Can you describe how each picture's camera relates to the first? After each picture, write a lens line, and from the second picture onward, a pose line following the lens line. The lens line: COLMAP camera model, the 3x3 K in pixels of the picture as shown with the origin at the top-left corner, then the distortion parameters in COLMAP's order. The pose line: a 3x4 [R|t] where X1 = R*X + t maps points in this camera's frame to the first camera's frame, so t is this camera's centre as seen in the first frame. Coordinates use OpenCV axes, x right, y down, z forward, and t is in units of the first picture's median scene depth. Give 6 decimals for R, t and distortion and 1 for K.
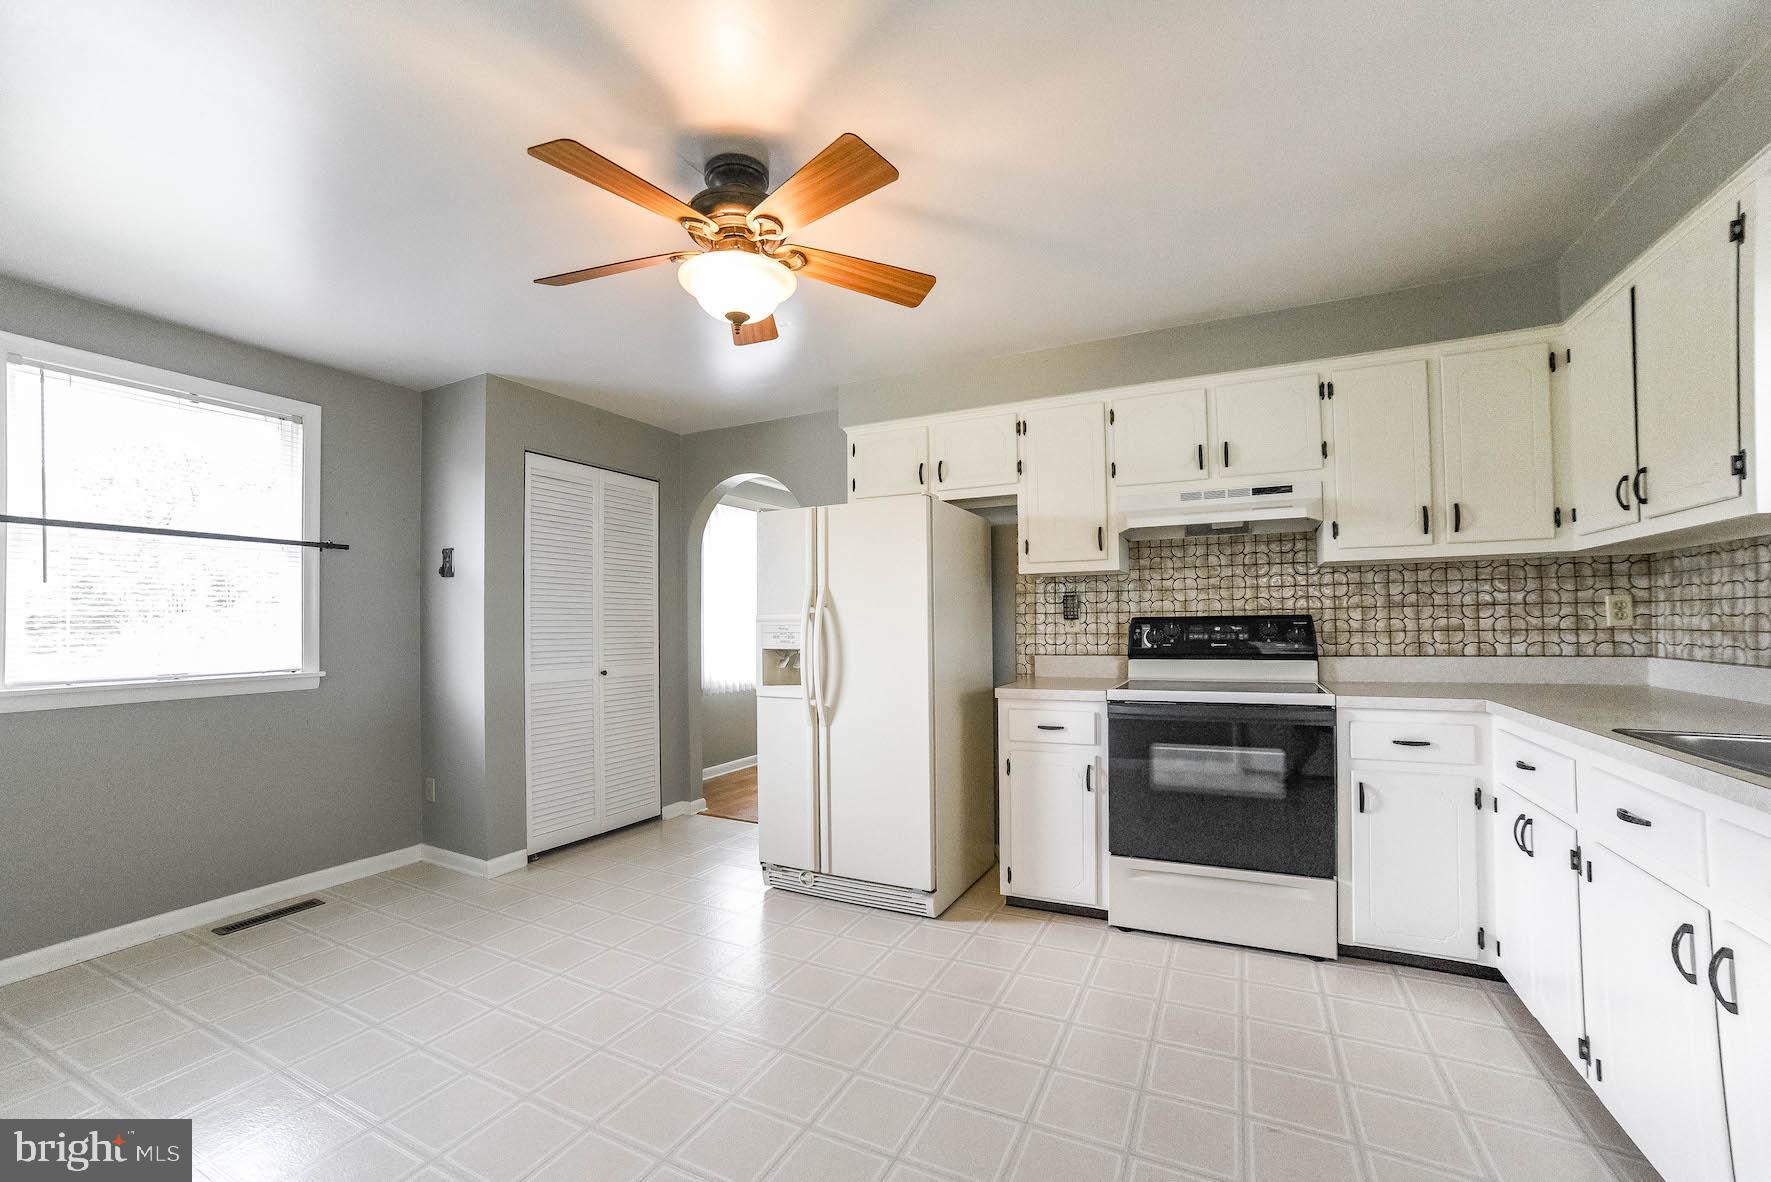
lens RADIAL K [[708.5, 0, 889.3], [0, 708.5, 609.7], [0, 0, 1]] dist [-0.084366, 0.037535]
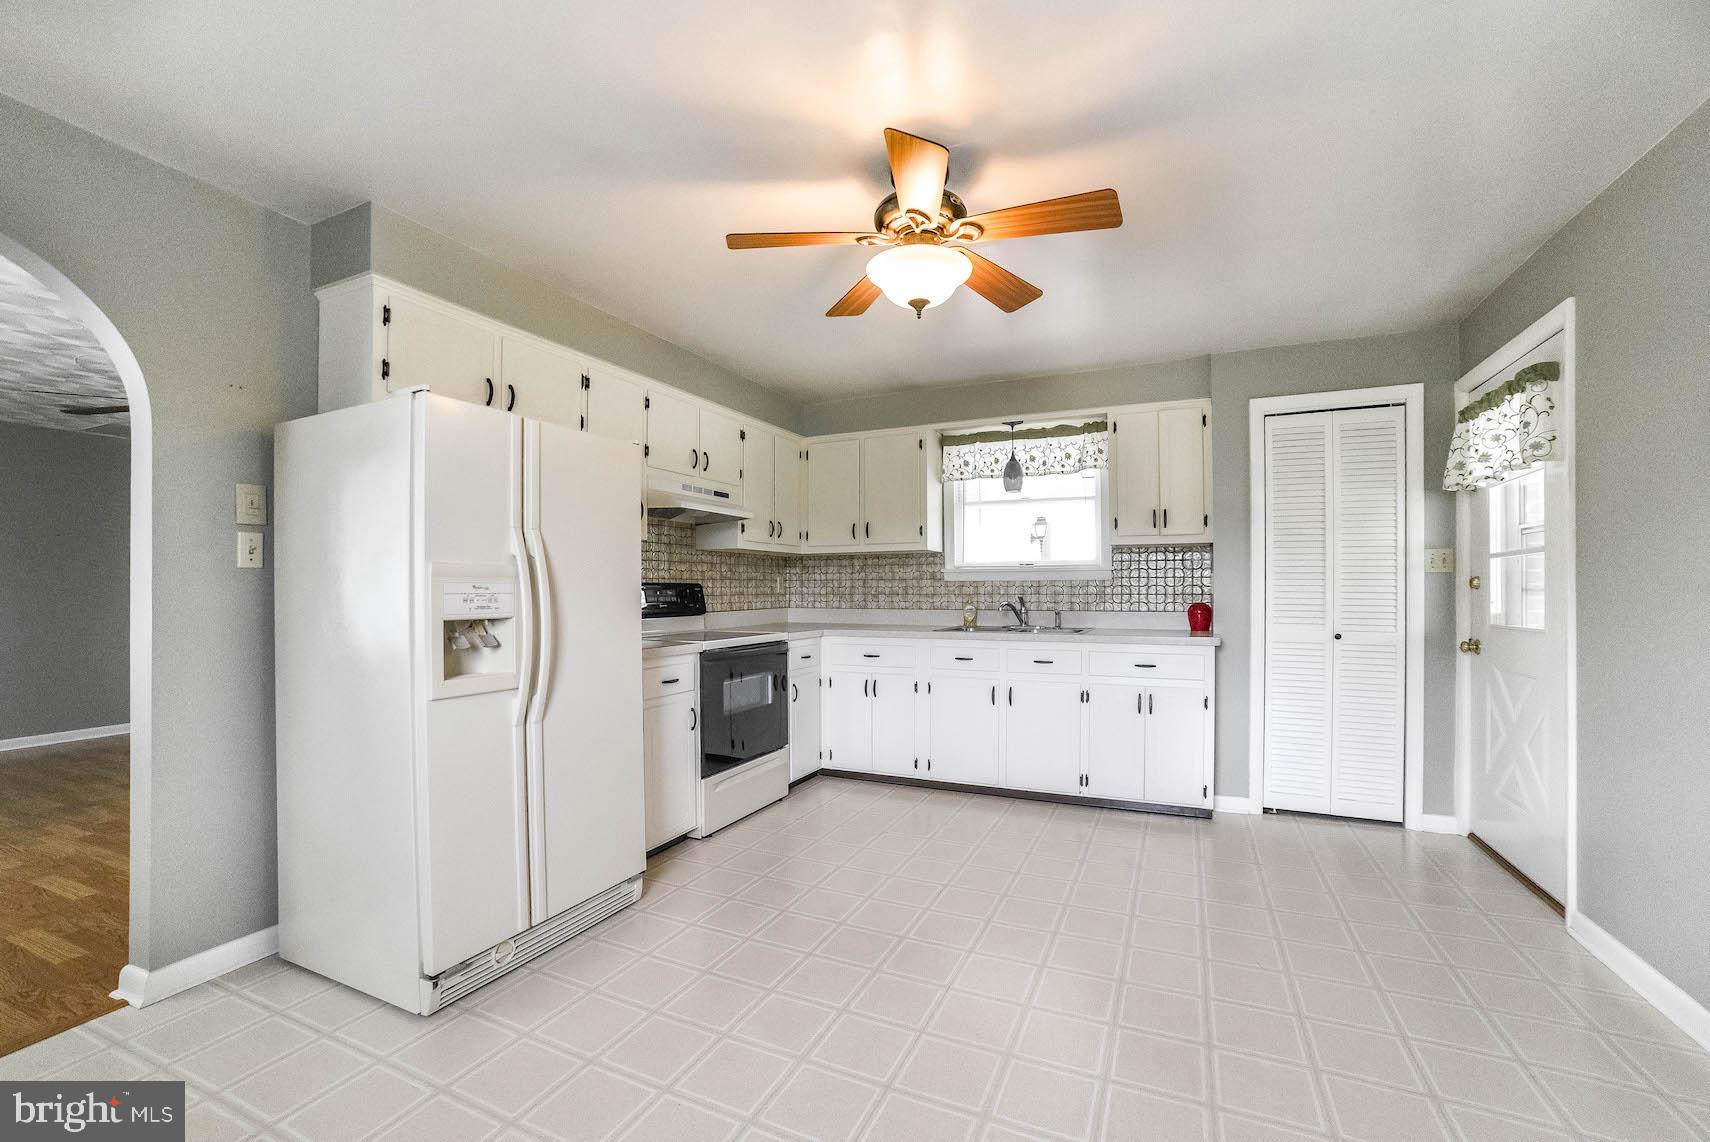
lens RADIAL K [[717.5, 0, 858.6], [0, 717.5, 589.1], [0, 0, 1]] dist [-0.089559, 0.045945]
pose [[-0.029859, 0.013345, 0.999465, -0.882756], [-0.017541, 0.999750, -0.013872, 0.034300], [-0.999400, -0.017946, -0.029618, 0.740215]]
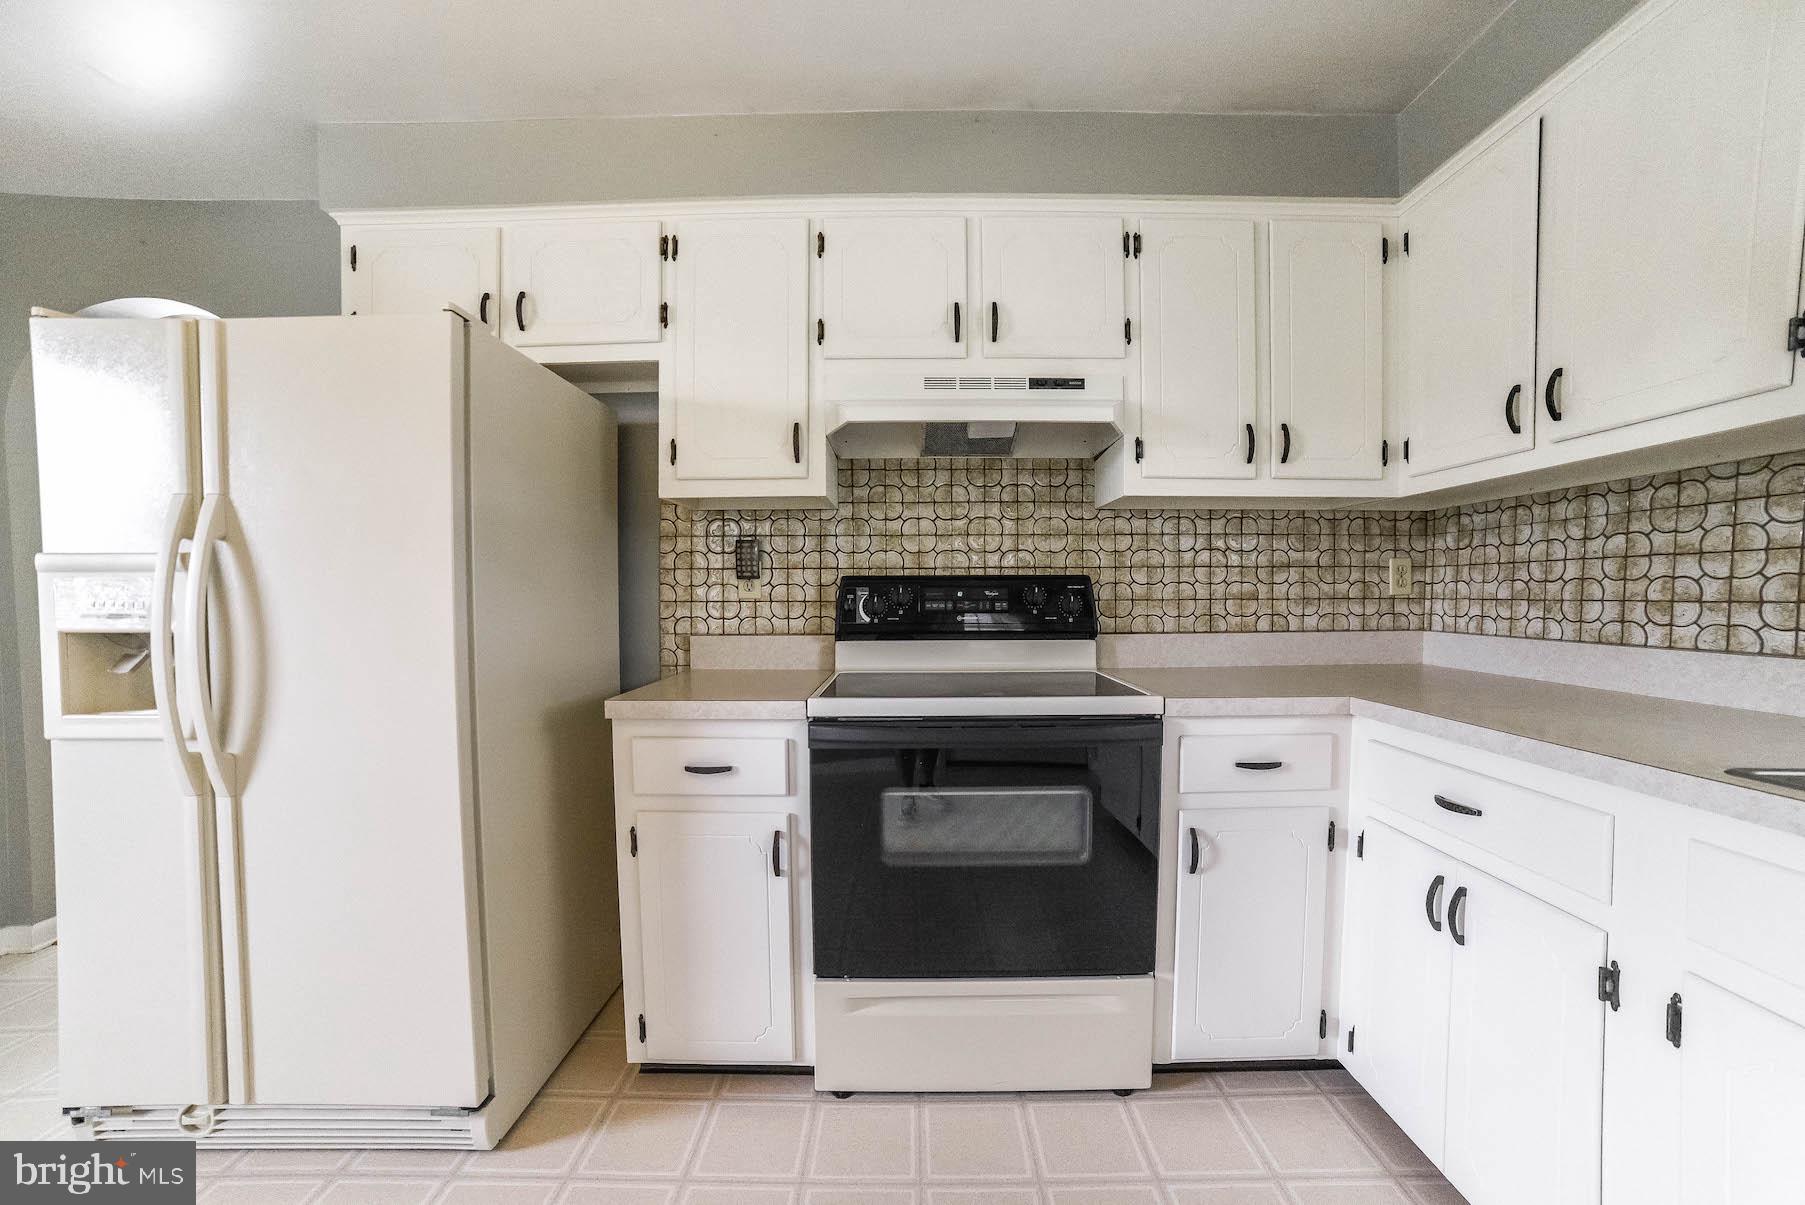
lens RADIAL K [[722.2, 0, 906.3], [0, 722.2, 621.6], [0, 0, 1]] dist [-0.084366, 0.037535]
pose [[0.894975, -0.008155, 0.446041, 0.117692], [-0.016746, 0.998514, 0.051856, 0.019975], [-0.445801, -0.053879, 0.893509, 0.433773]]
